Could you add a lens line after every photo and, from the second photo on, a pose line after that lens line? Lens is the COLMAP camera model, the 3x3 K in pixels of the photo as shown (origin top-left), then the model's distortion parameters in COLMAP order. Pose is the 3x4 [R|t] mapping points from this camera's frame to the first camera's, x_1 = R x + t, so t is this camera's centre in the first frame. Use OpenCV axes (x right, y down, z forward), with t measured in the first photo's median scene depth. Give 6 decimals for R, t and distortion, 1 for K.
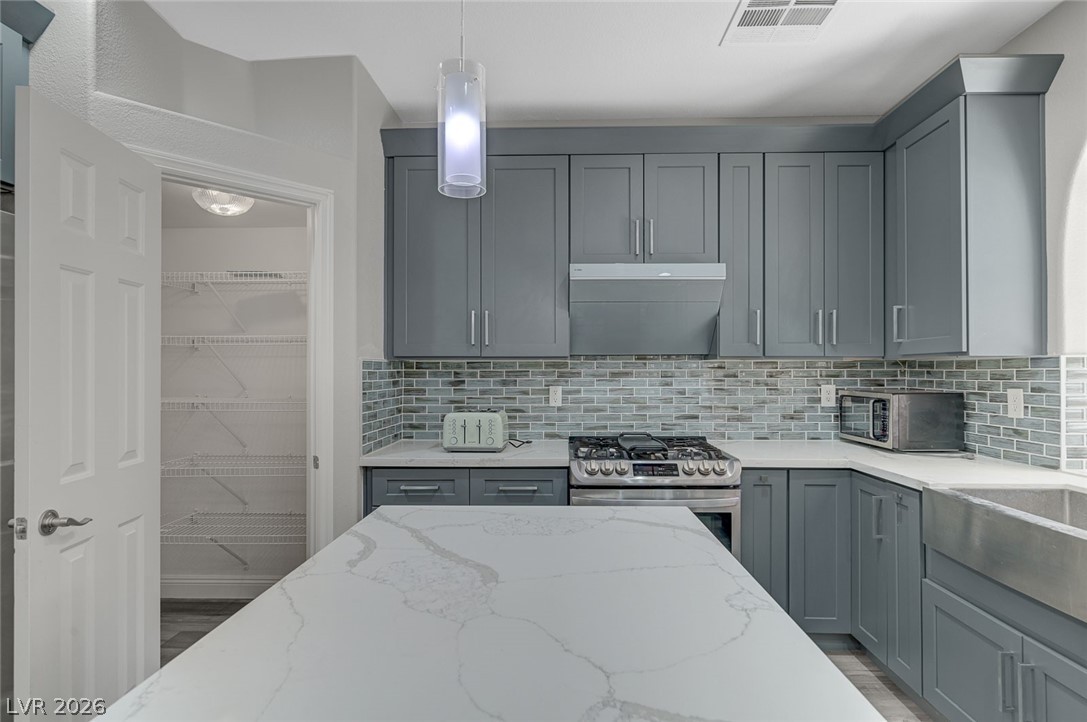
lens RADIAL K [[567.3, 0, 551.4], [0, 567.3, 367.3], [0, 0, 1]] dist [-0.001425, 0.000635]
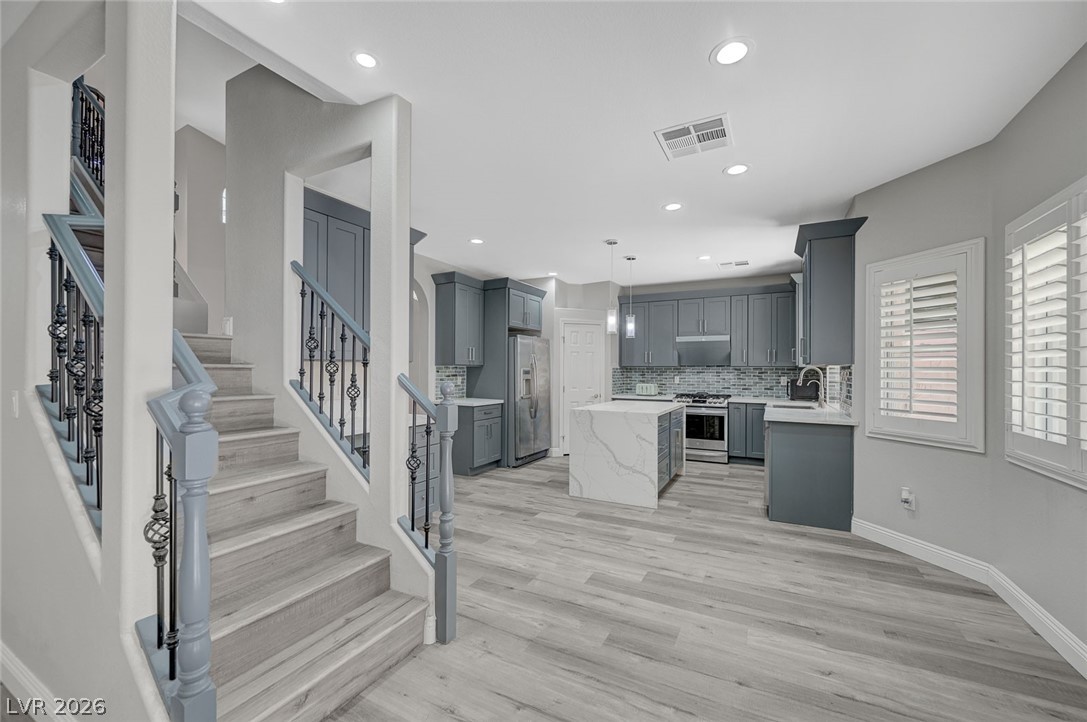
lens RADIAL K [[428.9, 0, 546.1], [0, 428.9, 369.6], [0, 0, 1]] dist [0.000440, 0.000622]
pose [[0.891770, 0.003267, -0.452476, 0.444785], [-0.001199, 0.999987, 0.004858, -0.011547], [0.452487, -0.003790, 0.891763, -1.375047]]
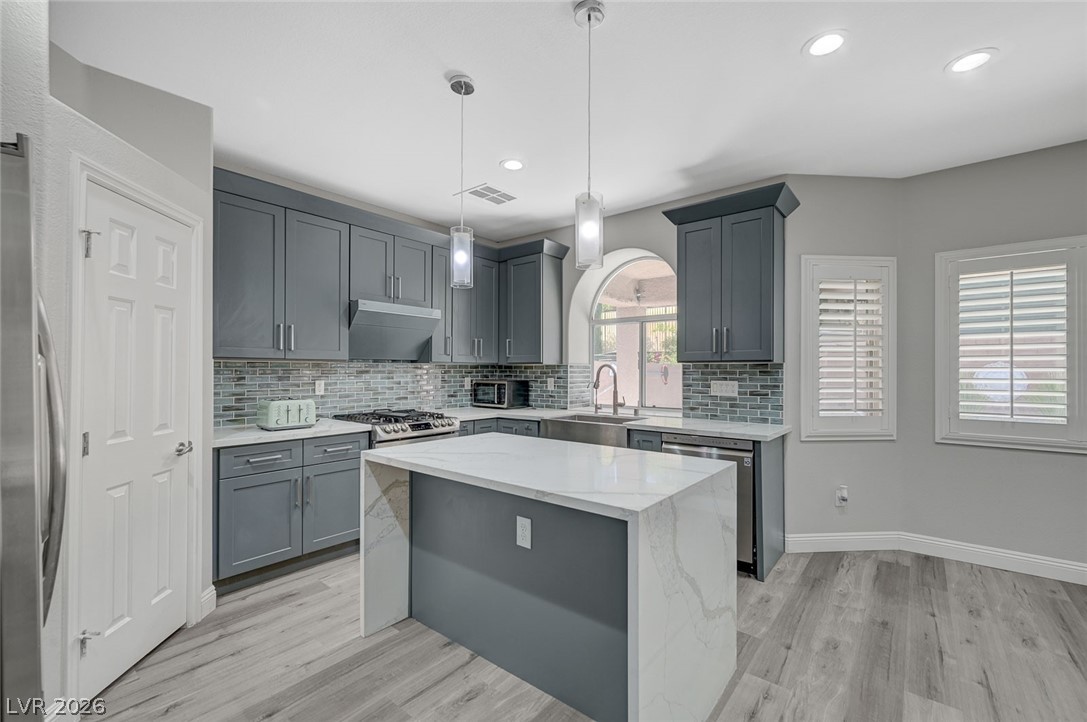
lens RADIAL K [[461.6, 0, 545.6], [0, 461.6, 368.5], [0, 0, 1]] dist [0.000226, 0.000631]
pose [[0.615716, 0.005721, 0.787948, -0.607118], [-0.009423, 0.999956, 0.000103, -0.001614], [-0.787912, -0.007489, 0.615742, -0.150698]]
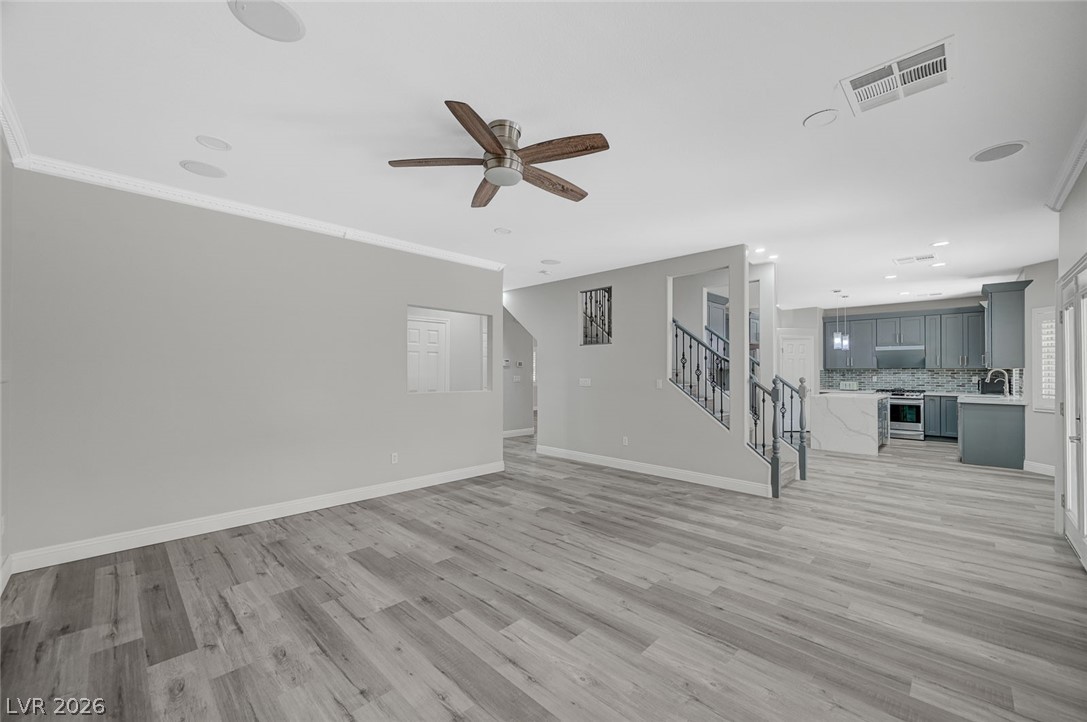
lens RADIAL K [[428.9, 0, 547.5], [0, 428.9, 367.7], [0, 0, 1]] dist [0.000440, 0.000622]
pose [[0.727570, -0.005253, -0.686014, 0.427230], [0.004186, 0.999986, -0.003218, -0.025785], [0.686021, -0.000530, 0.727581, -2.867690]]
